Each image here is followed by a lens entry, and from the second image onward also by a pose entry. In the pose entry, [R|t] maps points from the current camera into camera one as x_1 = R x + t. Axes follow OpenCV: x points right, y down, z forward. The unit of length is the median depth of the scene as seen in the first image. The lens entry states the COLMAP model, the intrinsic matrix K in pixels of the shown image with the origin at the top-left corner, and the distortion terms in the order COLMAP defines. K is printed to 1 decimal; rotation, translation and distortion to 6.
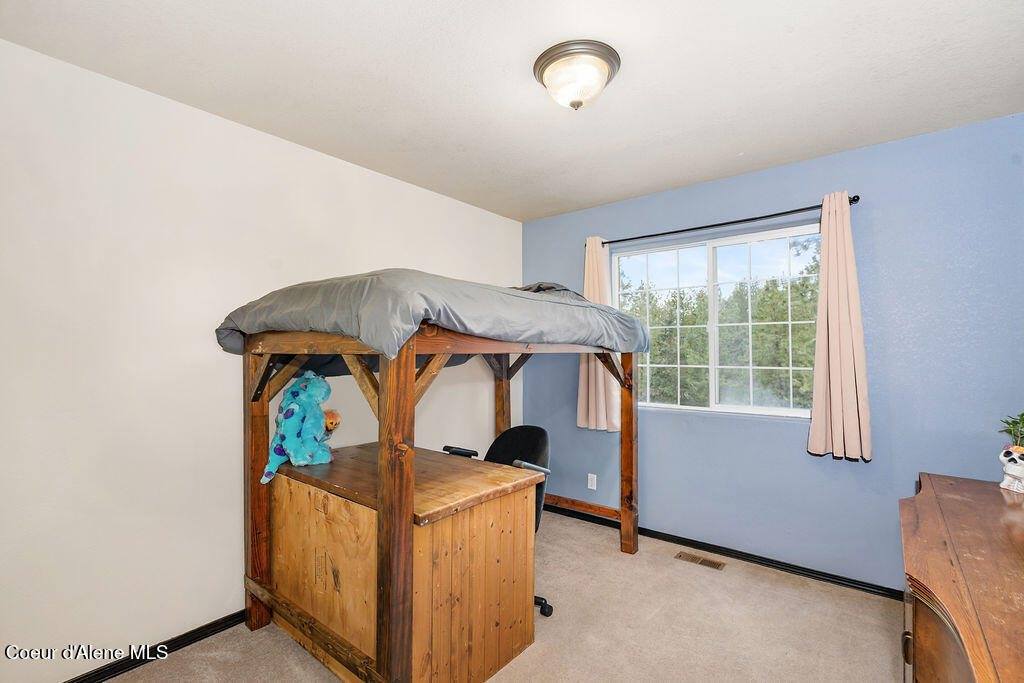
lens RADIAL K [[469.1, 0, 511.3], [0, 469.1, 342.8], [0, 0, 1]] dist [-0.005027, 0.001845]
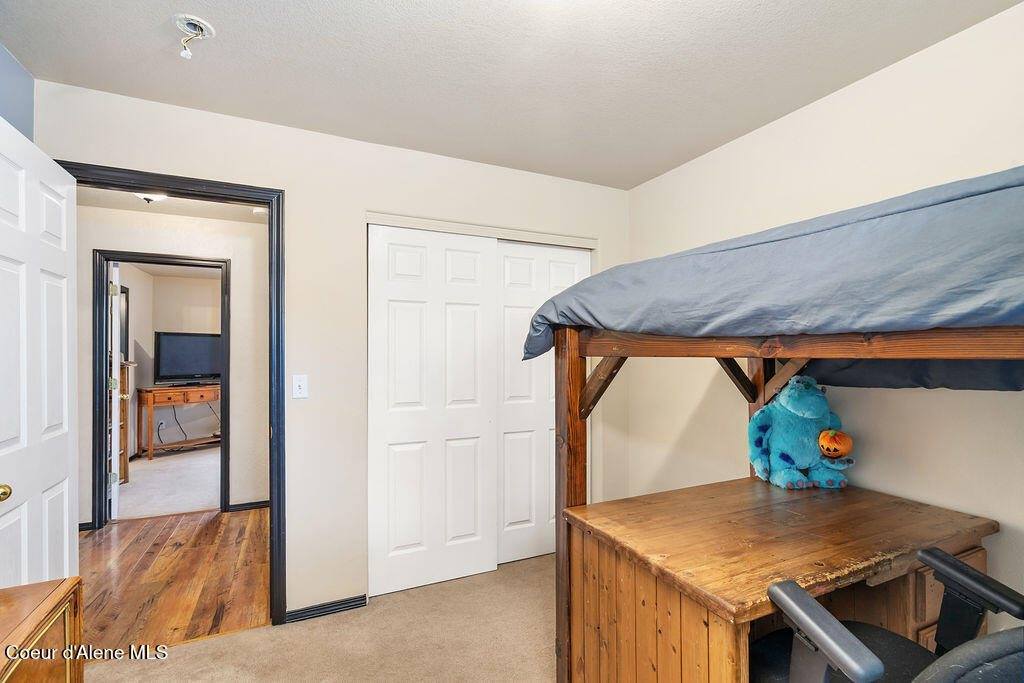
lens RADIAL K [[469.1, 0, 510.8], [0, 469.1, 346.6], [0, 0, 1]] dist [-0.005027, 0.001845]
pose [[-0.437406, -0.008914, -0.899220, 0.692732], [0.019619, 0.999618, -0.019453, 0.017516], [0.899050, -0.026151, -0.437064, 1.165313]]
